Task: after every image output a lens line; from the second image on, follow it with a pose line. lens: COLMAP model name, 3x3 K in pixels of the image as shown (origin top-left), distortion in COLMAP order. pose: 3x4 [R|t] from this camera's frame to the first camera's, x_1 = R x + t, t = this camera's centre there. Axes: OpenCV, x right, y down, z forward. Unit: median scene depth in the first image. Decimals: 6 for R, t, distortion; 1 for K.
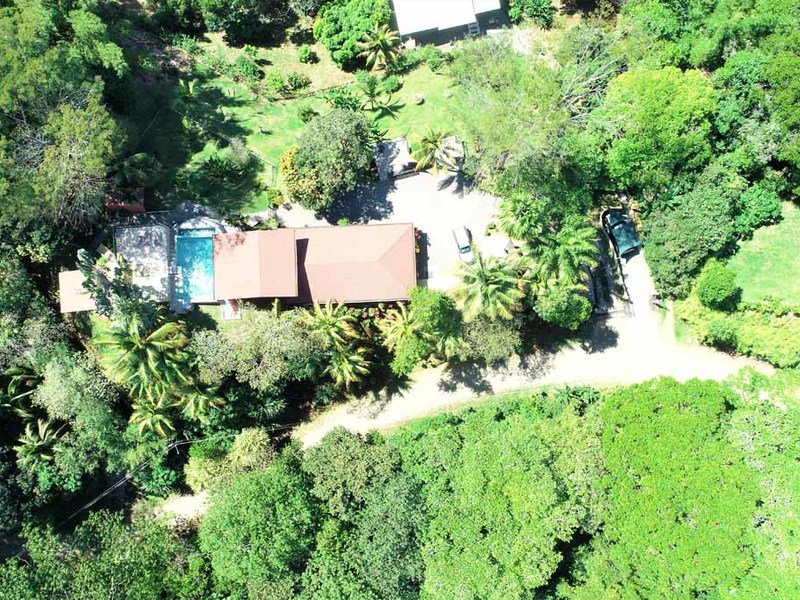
lens RADIAL K [[792.7, 0, 400.0], [0, 792.7, 300.0], [0, 0, 1]] dist [-0.003287, -0.006791]
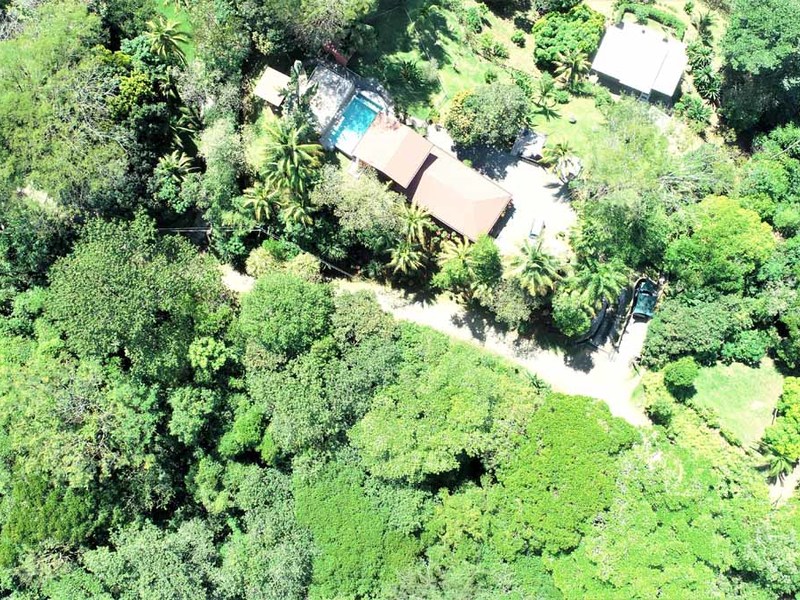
lens RADIAL K [[792.7, 0, 400.0], [0, 792.7, 300.0], [0, 0, 1]] dist [-0.003287, -0.006791]
pose [[0.814021, 0.579952, -0.032027, 0.008078], [-0.579202, 0.814629, 0.030094, 0.103169], [0.043543, -0.005947, 0.999034, -0.266052]]
